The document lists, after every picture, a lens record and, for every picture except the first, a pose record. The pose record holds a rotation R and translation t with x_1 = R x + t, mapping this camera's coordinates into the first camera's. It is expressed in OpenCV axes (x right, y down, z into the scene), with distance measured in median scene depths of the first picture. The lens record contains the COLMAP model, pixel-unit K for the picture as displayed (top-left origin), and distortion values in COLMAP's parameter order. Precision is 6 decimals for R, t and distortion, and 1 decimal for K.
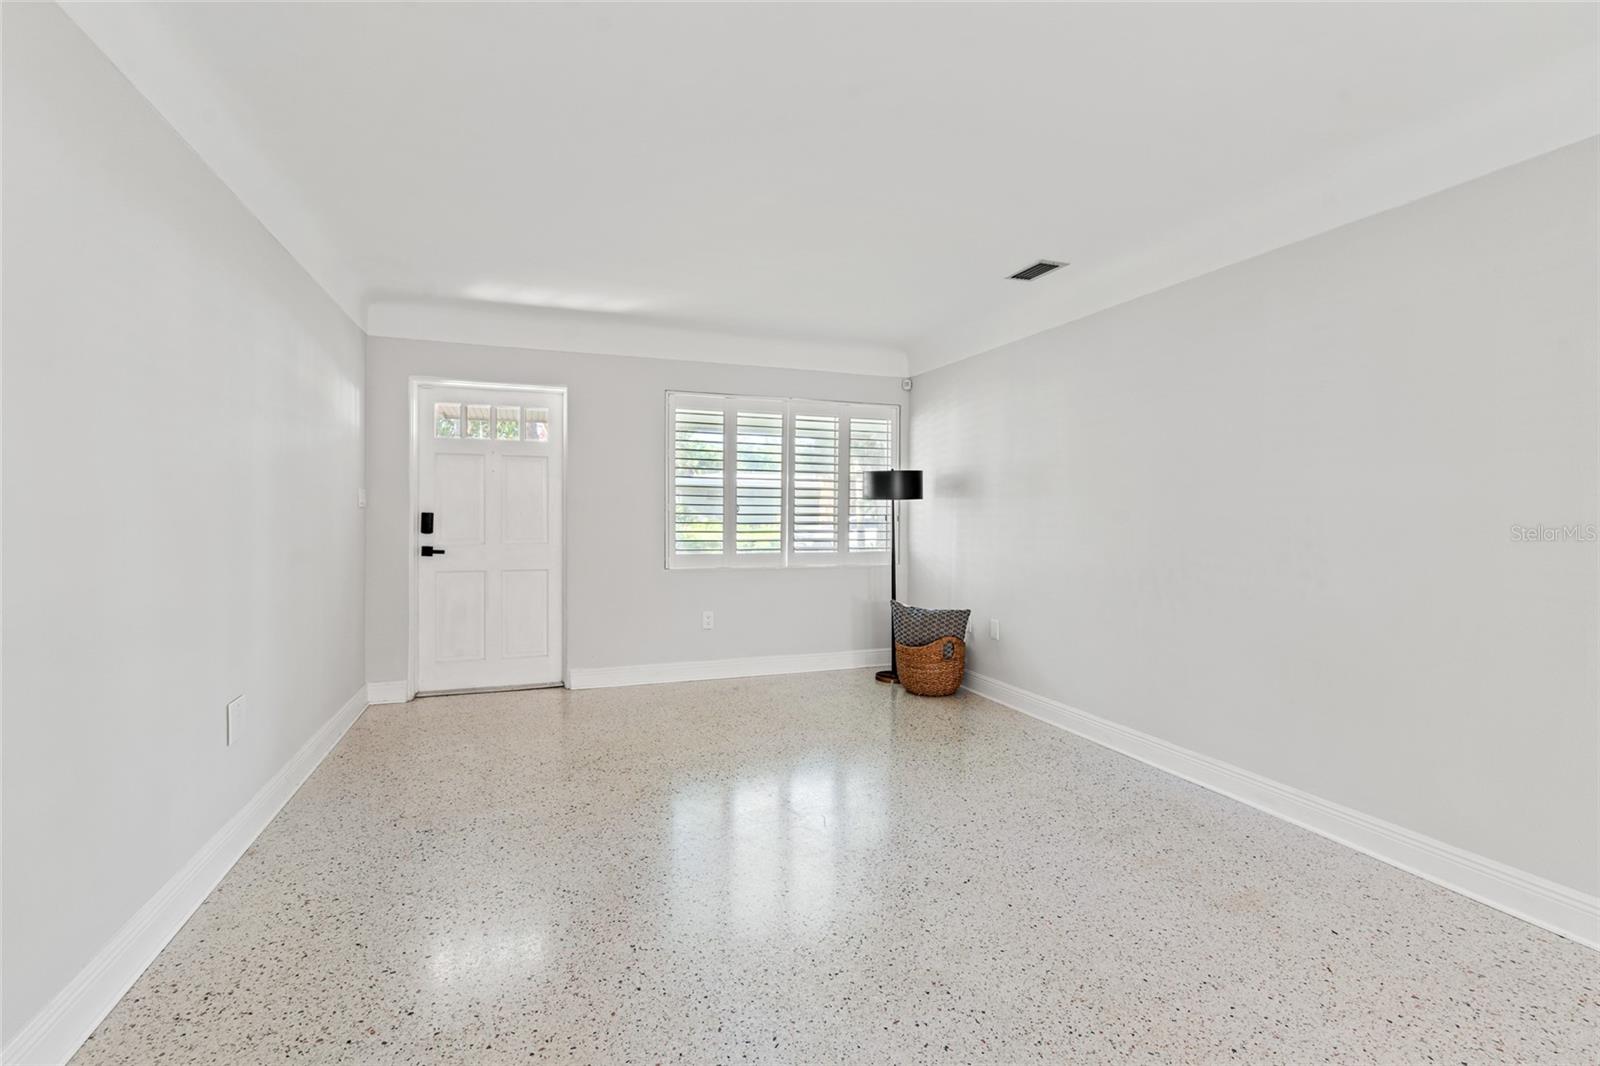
lens RADIAL K [[739.7, 0, 800.0], [0, 739.7, 522.6], [0, 0, 1]] dist [0.003377, -0.000398]
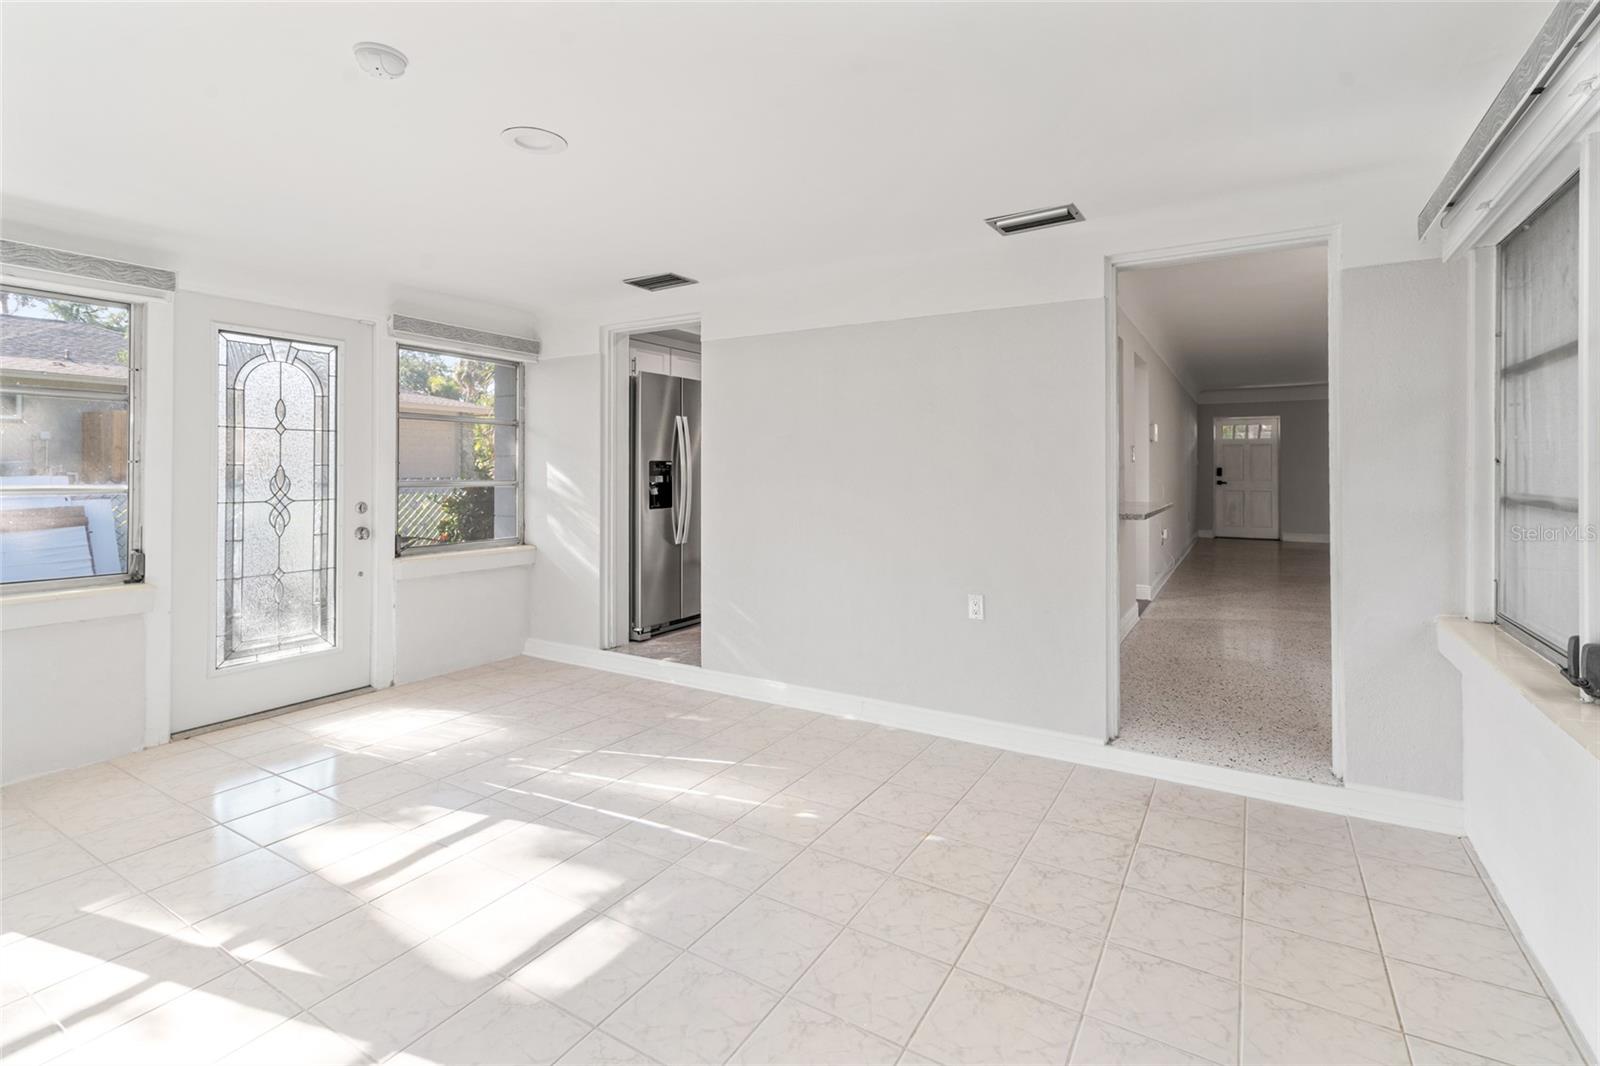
lens RADIAL K [[739.7, 0, 801.3], [0, 739.7, 472.1], [0, 0, 1]] dist [0.003377, -0.000398]
pose [[0.626735, -0.006307, -0.779207, 0.599391], [0.001190, 0.999974, -0.007137, 0.018359], [0.779232, 0.003546, 0.626726, -1.767819]]
